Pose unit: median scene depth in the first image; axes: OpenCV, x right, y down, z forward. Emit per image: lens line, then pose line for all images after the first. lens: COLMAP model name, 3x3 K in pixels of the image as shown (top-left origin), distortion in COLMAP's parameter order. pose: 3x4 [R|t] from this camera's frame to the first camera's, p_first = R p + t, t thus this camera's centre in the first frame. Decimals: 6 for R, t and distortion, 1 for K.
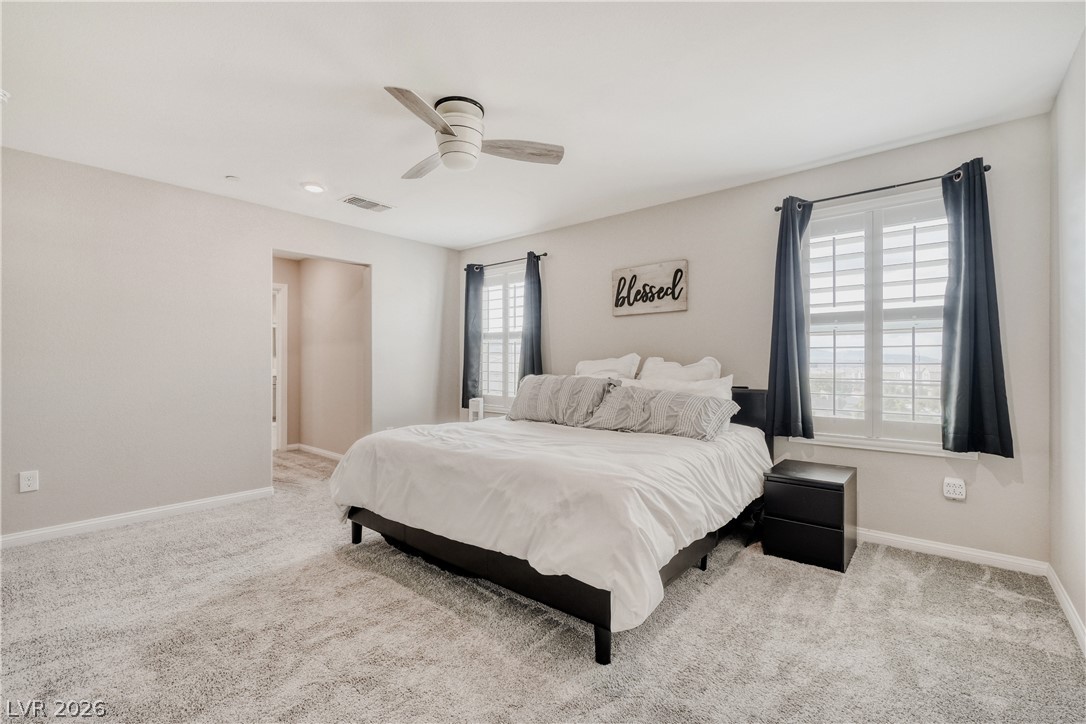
lens RADIAL K [[472.3, 0, 543.0], [0, 472.3, 362.0], [0, 0, 1]] dist [0.050177, 0.000037]
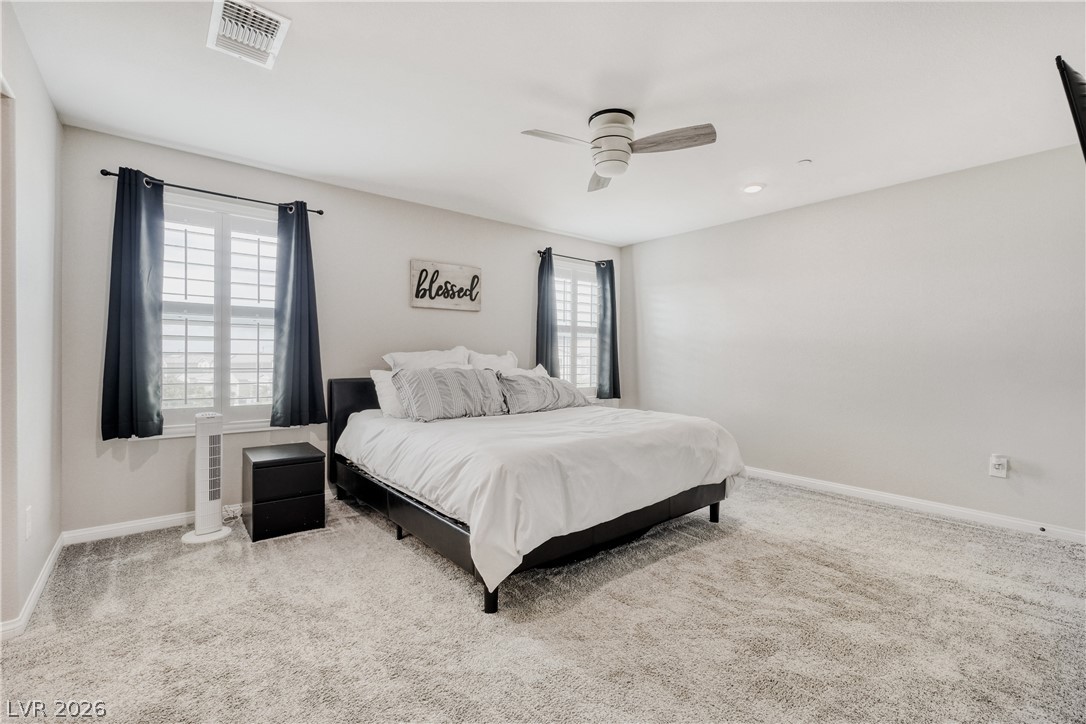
lens RADIAL K [[447.3, 0, 543.0], [0, 447.3, 362.0], [0, 0, 1]] dist [-0.039000, 0.000038]
pose [[0.193057, -0.011755, 0.981117, -0.717144], [-0.007999, 0.999876, 0.013554, 0.002409], [-0.981155, -0.010465, 0.192939, 0.577003]]
